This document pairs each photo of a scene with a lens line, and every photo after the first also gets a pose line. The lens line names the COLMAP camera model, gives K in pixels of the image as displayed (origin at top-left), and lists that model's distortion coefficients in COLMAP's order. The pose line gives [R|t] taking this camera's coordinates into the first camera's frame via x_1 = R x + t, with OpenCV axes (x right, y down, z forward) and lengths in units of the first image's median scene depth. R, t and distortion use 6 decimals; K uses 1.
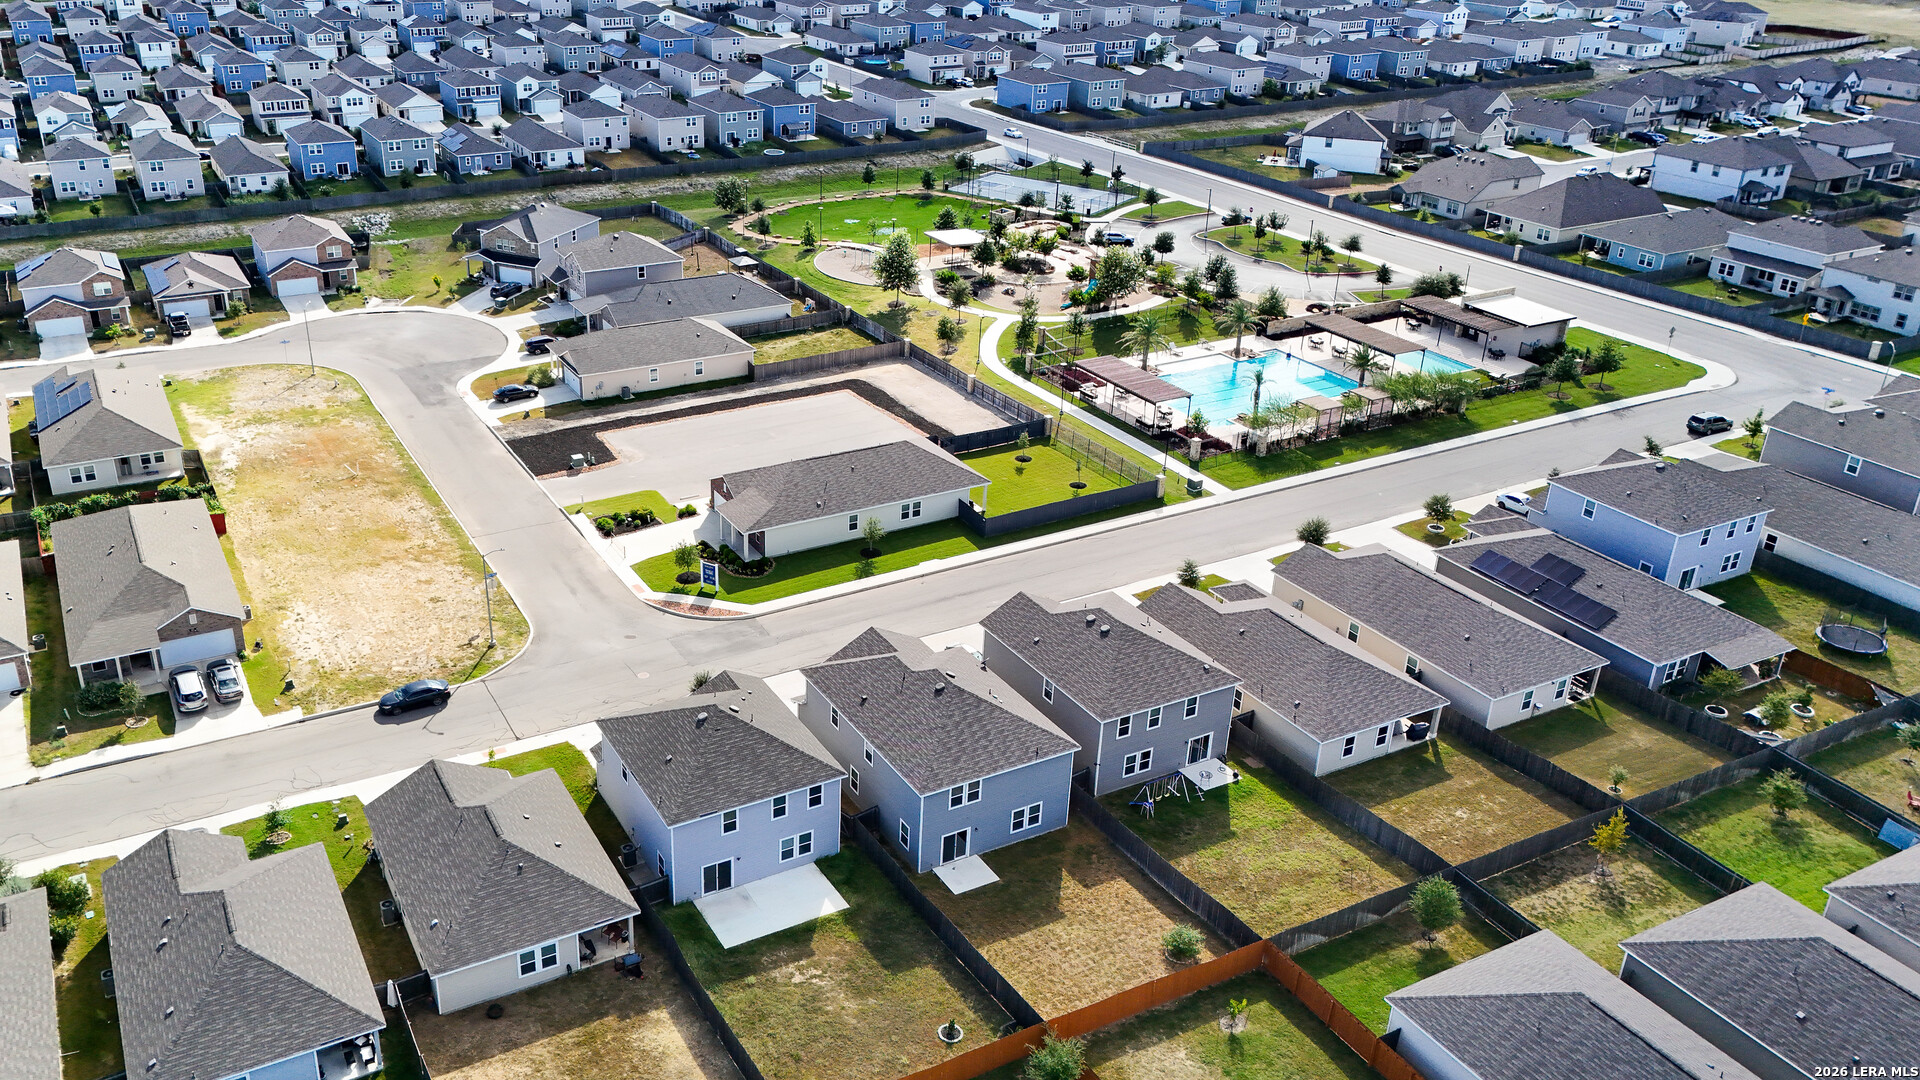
lens RADIAL K [[1653.8, 0, 960.0], [0, 1653.8, 540.0], [0, 0, 1]] dist [0.123810, -0.178198]
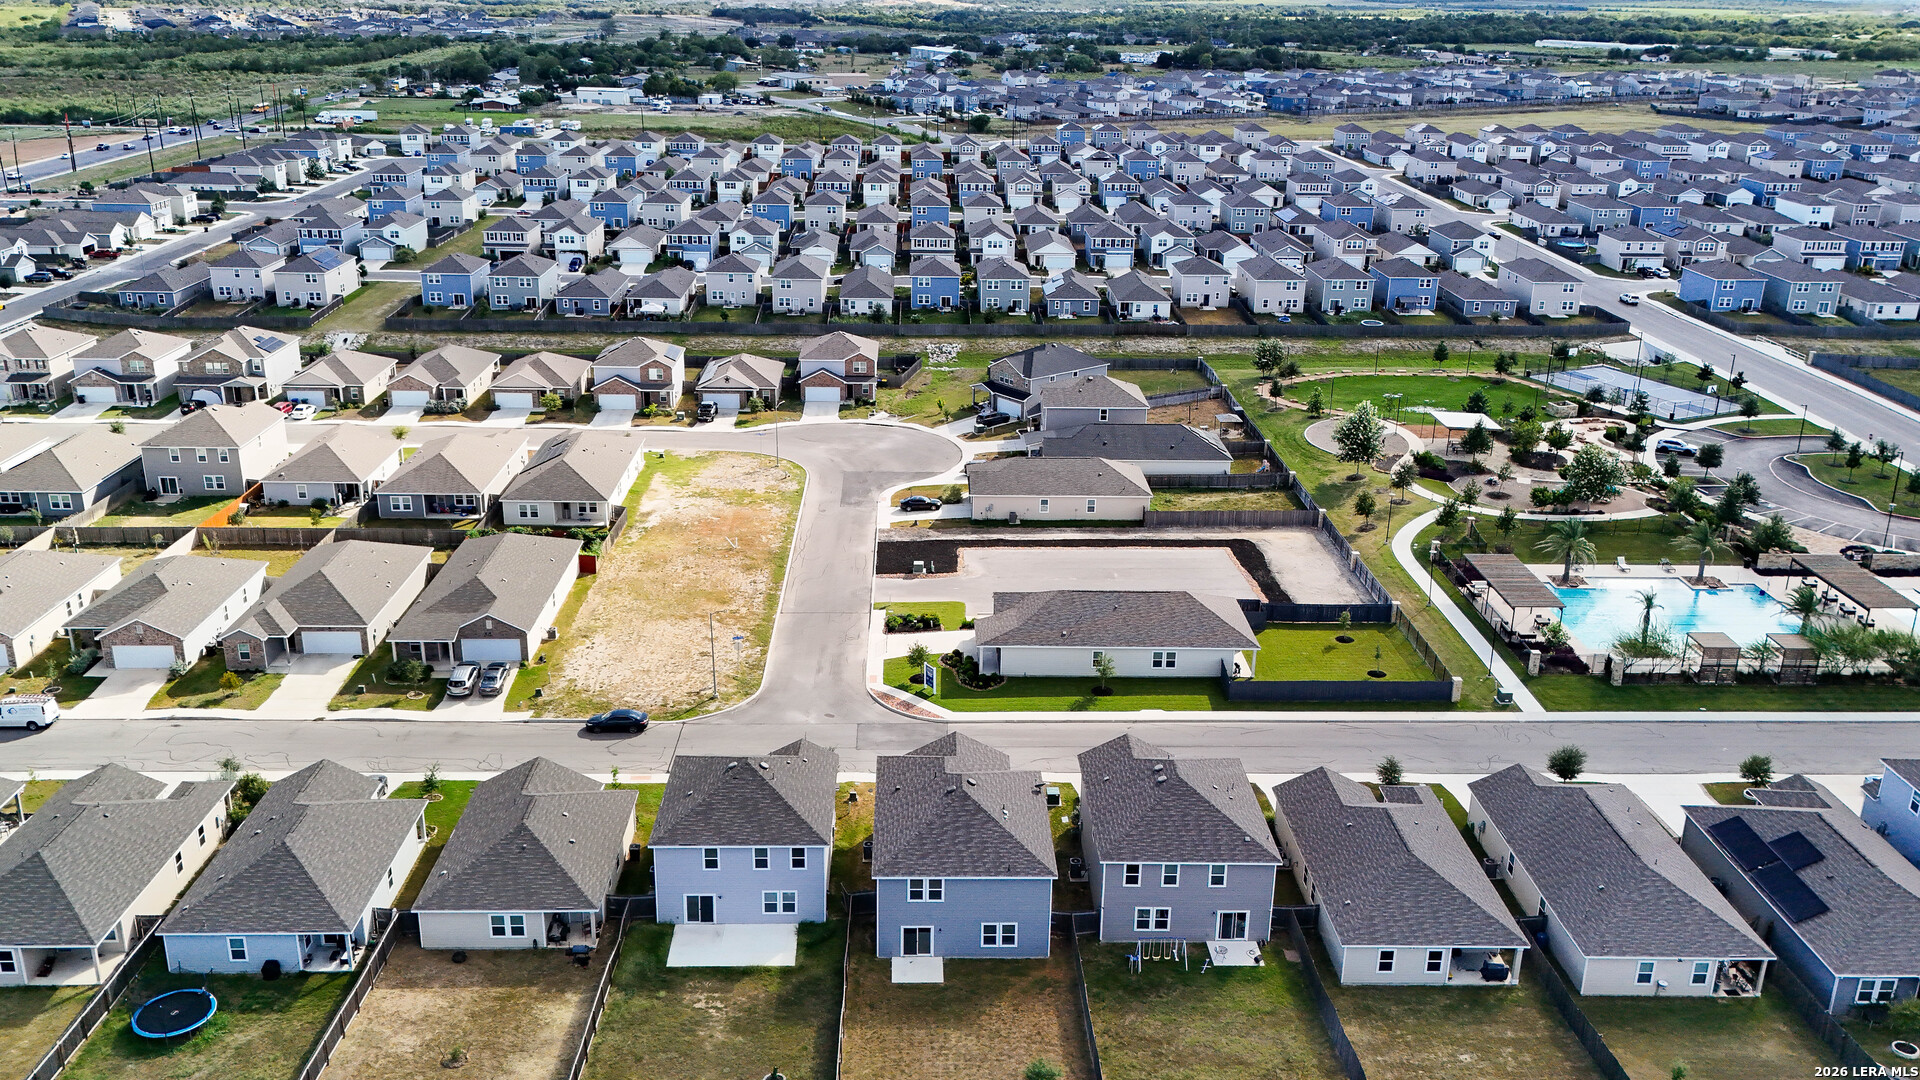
lens RADIAL K [[1796.5, 0, 960.0], [0, 1796.5, 540.0], [0, 0, 1]] dist [0.122551, -0.272876]
pose [[0.888117, 0.147273, -0.435383, 0.241686], [-0.194681, 0.978638, -0.066088, 0.004950], [0.416349, 0.143455, 0.897816, -0.016281]]
